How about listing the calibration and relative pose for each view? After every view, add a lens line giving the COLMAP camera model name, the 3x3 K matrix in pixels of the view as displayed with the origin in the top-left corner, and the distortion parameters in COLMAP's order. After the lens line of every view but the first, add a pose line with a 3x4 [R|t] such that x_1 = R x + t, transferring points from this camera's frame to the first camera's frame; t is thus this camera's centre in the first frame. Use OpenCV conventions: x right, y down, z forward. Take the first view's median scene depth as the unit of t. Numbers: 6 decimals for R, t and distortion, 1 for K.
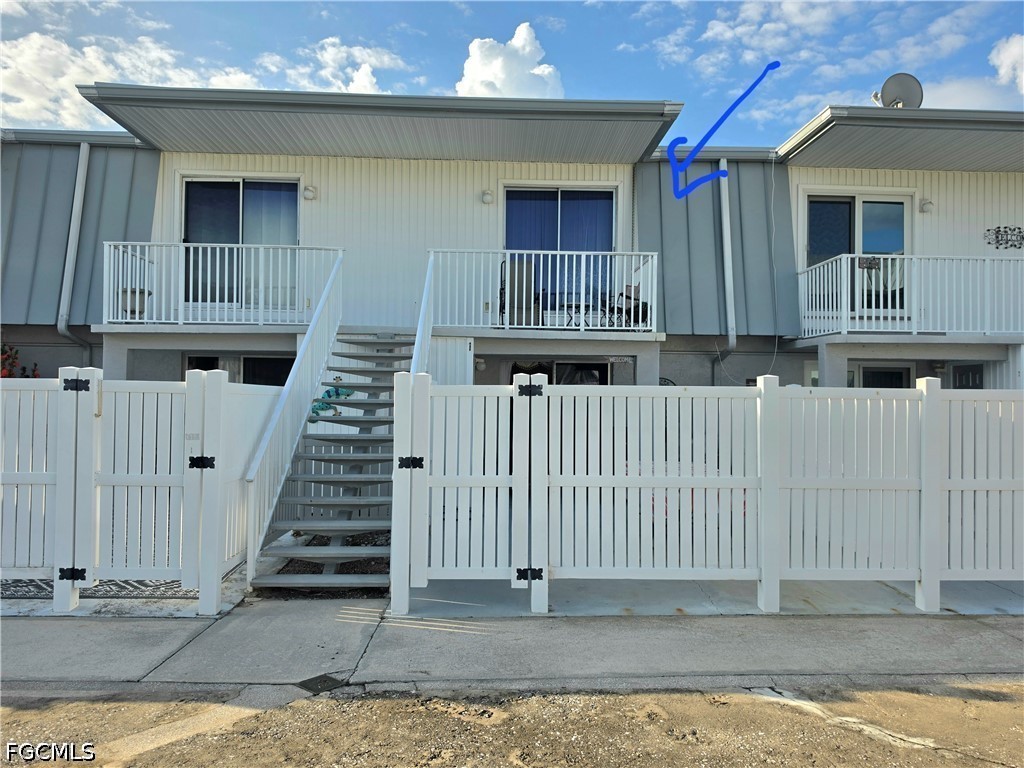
lens RADIAL K [[713.9, 0, 513.7], [0, 713.9, 384.1], [0, 0, 1]] dist [0.056646, -0.075825]
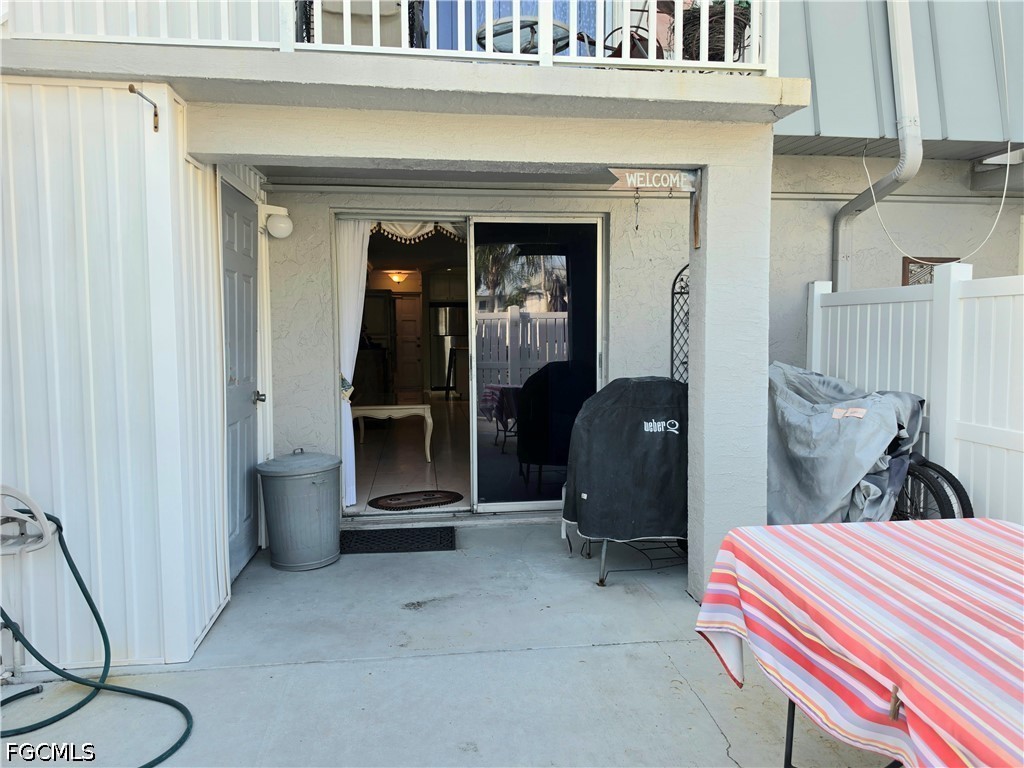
lens RADIAL K [[713.9, 0, 509.7], [0, 713.9, 365.4], [0, 0, 1]] dist [0.056646, -0.075825]
pose [[0.996579, -0.023617, 0.079200, 0.051549], [0.017893, 0.997229, 0.072214, 0.026938], [-0.080686, -0.070550, 0.994240, 0.663995]]
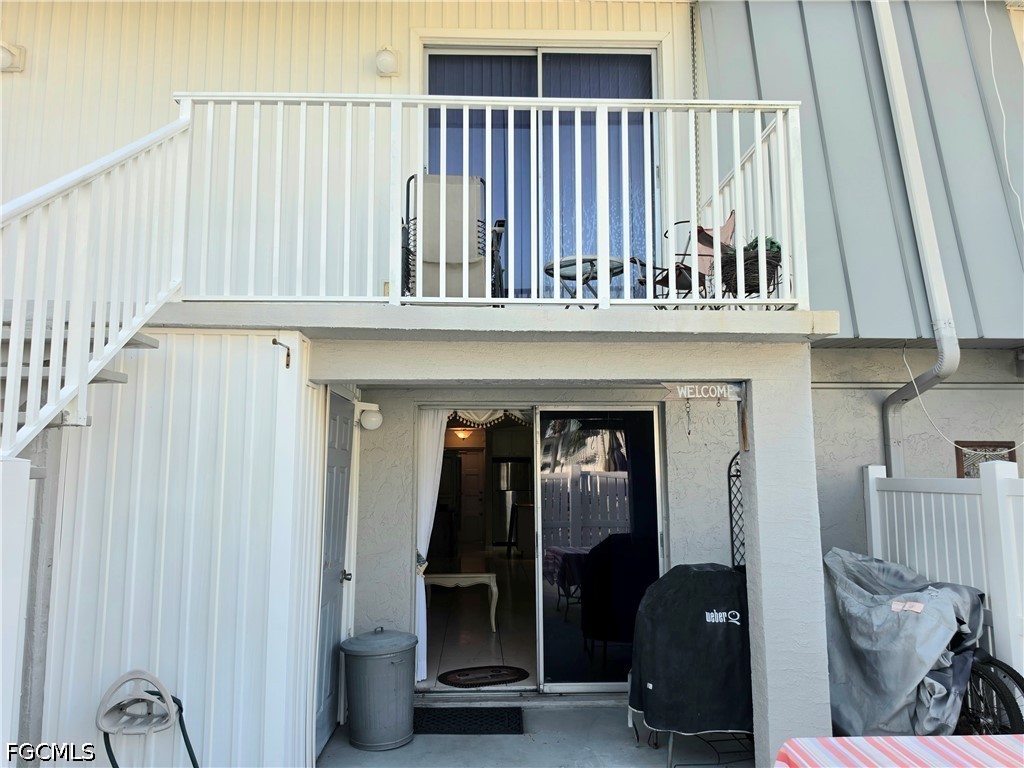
lens RADIAL K [[713.9, 0, 502.3], [0, 713.9, 374.4], [0, 0, 1]] dist [0.056646, -0.075825]
pose [[0.999819, -0.016612, -0.009236, 0.045129], [0.015445, 0.993290, -0.114612, -0.001312], [0.011078, 0.114449, 0.993367, 0.620183]]
